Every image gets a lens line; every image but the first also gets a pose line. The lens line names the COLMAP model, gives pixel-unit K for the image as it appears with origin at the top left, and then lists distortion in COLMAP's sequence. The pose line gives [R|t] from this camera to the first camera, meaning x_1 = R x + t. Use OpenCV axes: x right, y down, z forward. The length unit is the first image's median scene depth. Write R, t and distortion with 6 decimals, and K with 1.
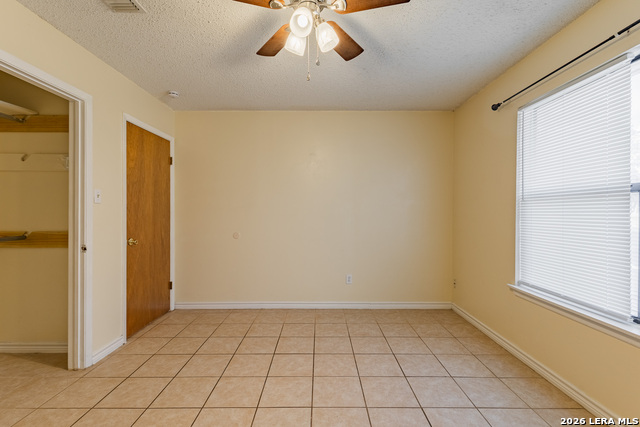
lens RADIAL K [[292.5, 0, 319.0], [0, 292.5, 213.5], [0, 0, 1]] dist [0.005086, -0.001440]
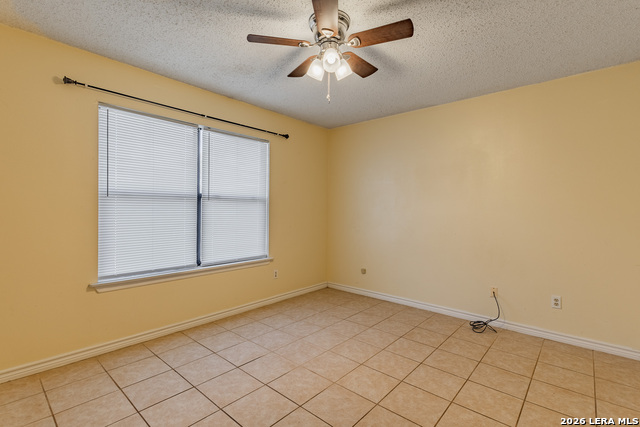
lens RADIAL K [[292.5, 0, 320.6], [0, 292.5, 211.8], [0, 0, 1]] dist [0.005086, -0.001440]
pose [[-0.747779, -0.011664, 0.663845, -0.477010], [-0.004373, 0.999911, 0.012643, -0.006175], [-0.663933, 0.006551, -0.747763, 1.113506]]
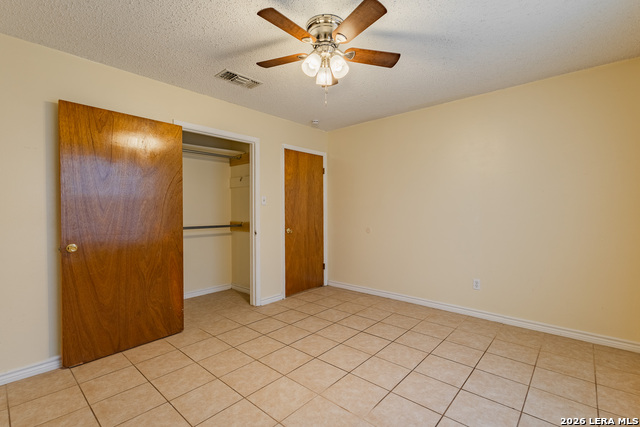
lens RADIAL K [[292.5, 0, 318.9], [0, 292.5, 212.4], [0, 0, 1]] dist [0.005086, -0.001440]
pose [[0.743629, -0.000436, -0.668593, 0.451965], [0.002883, 0.999993, 0.002555, 0.002115], [0.668587, -0.003827, 0.743624, 0.019476]]
